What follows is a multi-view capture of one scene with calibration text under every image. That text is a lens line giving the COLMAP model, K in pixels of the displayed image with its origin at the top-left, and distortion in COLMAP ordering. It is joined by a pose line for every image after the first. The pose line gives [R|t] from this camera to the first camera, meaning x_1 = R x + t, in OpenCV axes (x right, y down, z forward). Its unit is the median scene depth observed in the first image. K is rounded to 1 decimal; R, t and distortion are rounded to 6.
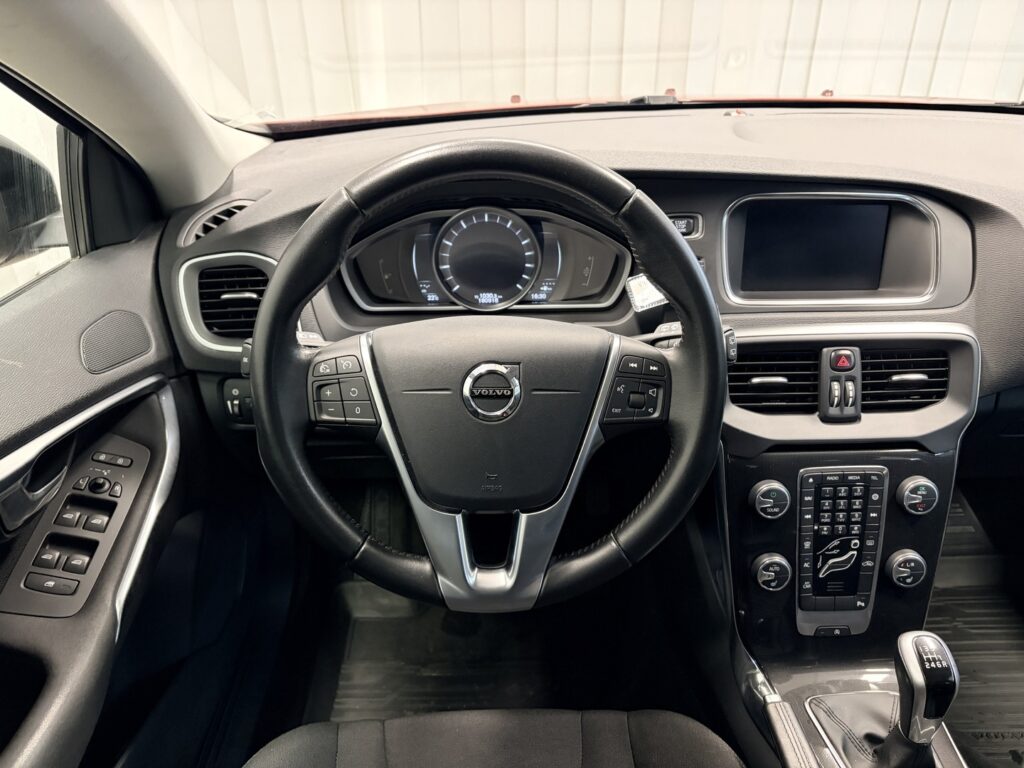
lens RADIAL K [[778.3, 0, 507.1], [0, 778.3, 385.1], [0, 0, 1]] dist [0.042949, -0.057584]
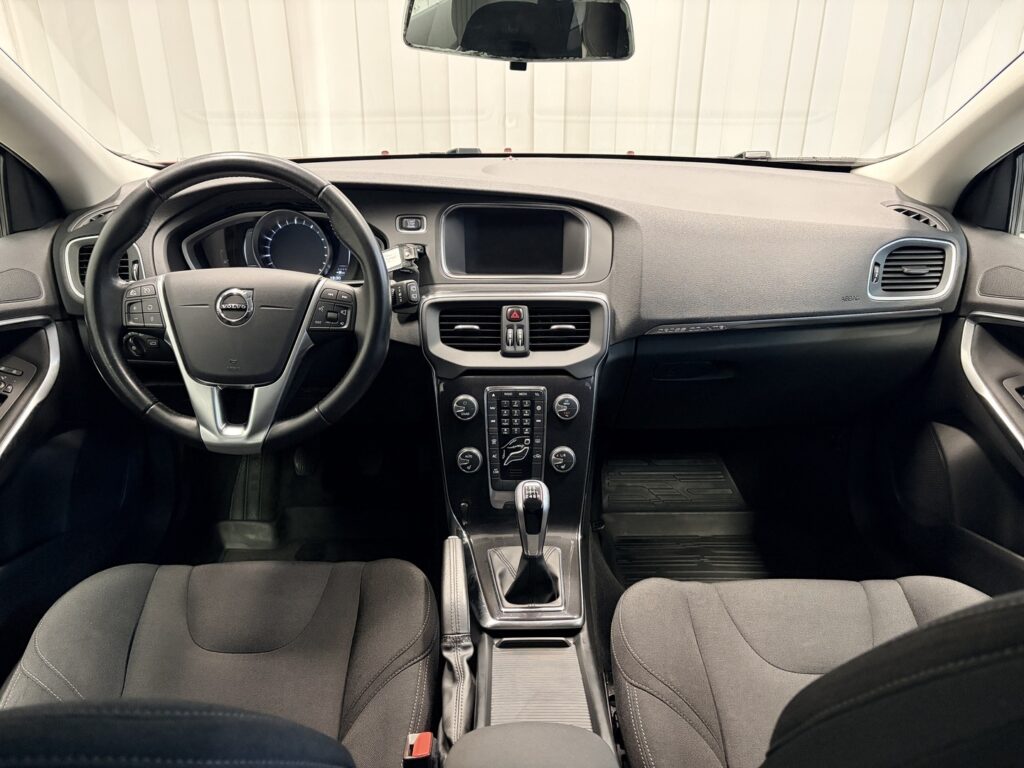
lens RADIAL K [[778.3, 0, 517.7], [0, 778.3, 390.0], [0, 0, 1]] dist [0.042949, -0.057584]
pose [[0.999846, 0.016076, 0.007027, 0.418623], [-0.015420, 0.996249, -0.085147, 0.232190], [-0.008370, 0.085025, 0.996344, -0.444189]]
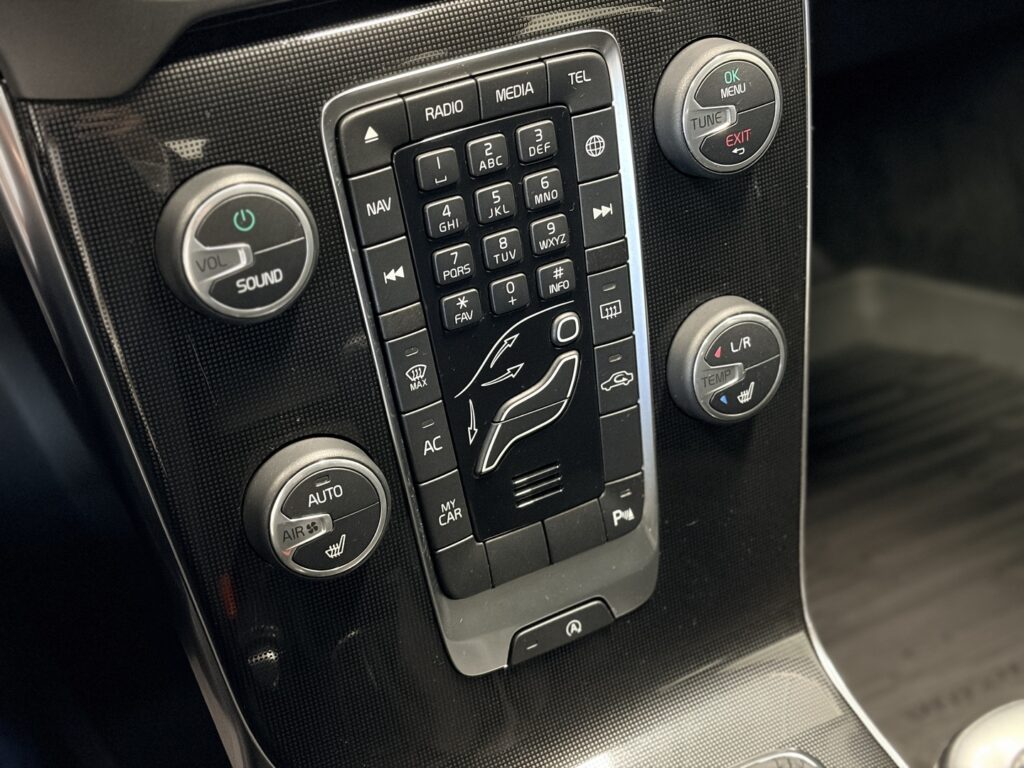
lens RADIAL K [[1525.8, 0, 512.0], [0, 1525.8, 386.6], [0, 0, 1]] dist [0.077220, 0.000000]
pose [[0.885100, -0.275609, 0.375017, 0.212778], [0.215518, 0.956913, 0.194603, 0.111229], [-0.412493, -0.091420, 0.906362, 0.504076]]
